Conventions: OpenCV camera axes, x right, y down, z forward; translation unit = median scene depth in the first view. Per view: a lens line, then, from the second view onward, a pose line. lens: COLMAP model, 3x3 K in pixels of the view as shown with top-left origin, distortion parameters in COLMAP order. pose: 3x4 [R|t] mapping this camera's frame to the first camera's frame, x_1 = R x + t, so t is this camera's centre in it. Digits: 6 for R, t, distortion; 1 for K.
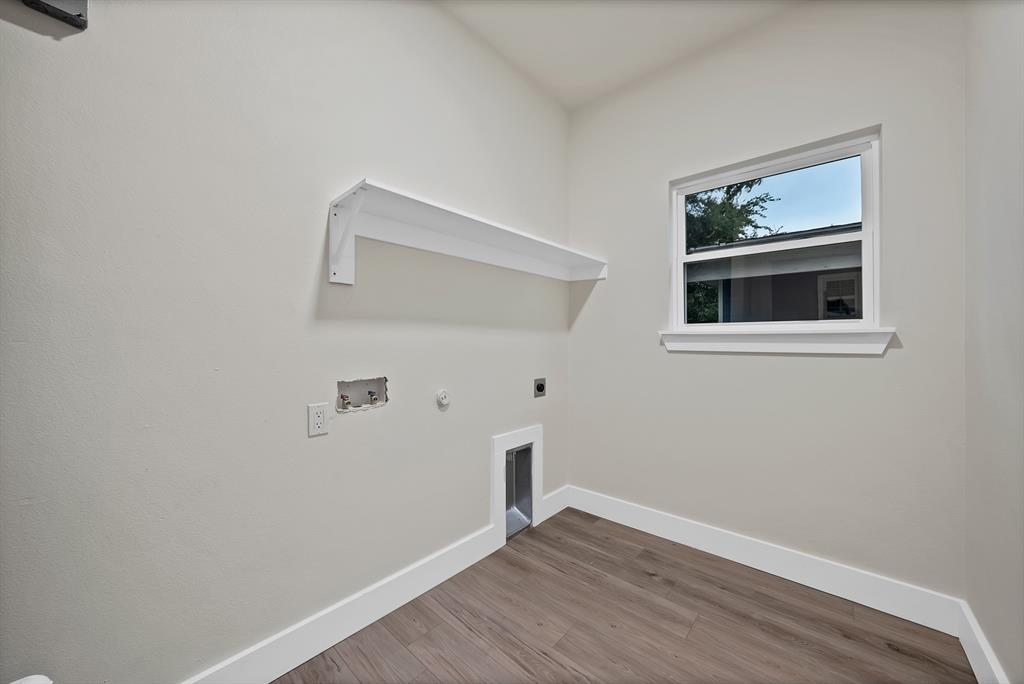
lens RADIAL K [[369.7, 0, 512.0], [0, 369.7, 342.0], [0, 0, 1]] dist [-0.001878, -0.000098]
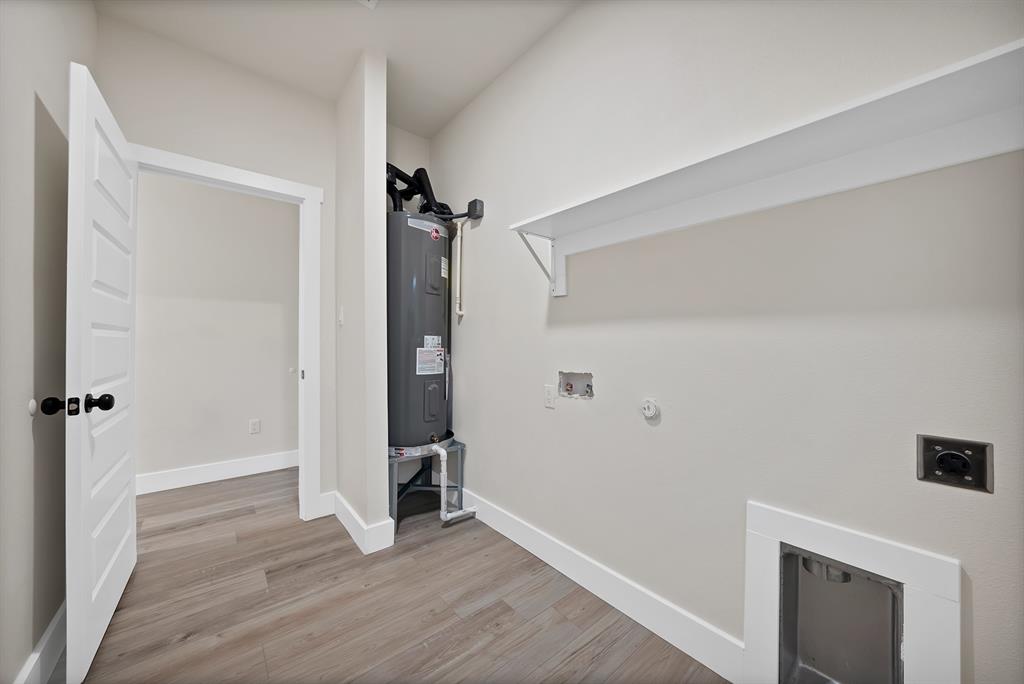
lens RADIAL K [[369.7, 0, 512.0], [0, 369.7, 342.0], [0, 0, 1]] dist [-0.001878, -0.000098]
pose [[-0.139254, 0.001903, -0.990255, 0.773925], [0.001577, 0.999997, 0.001699, 0.000462], [0.990255, -0.001325, -0.139256, 0.925704]]
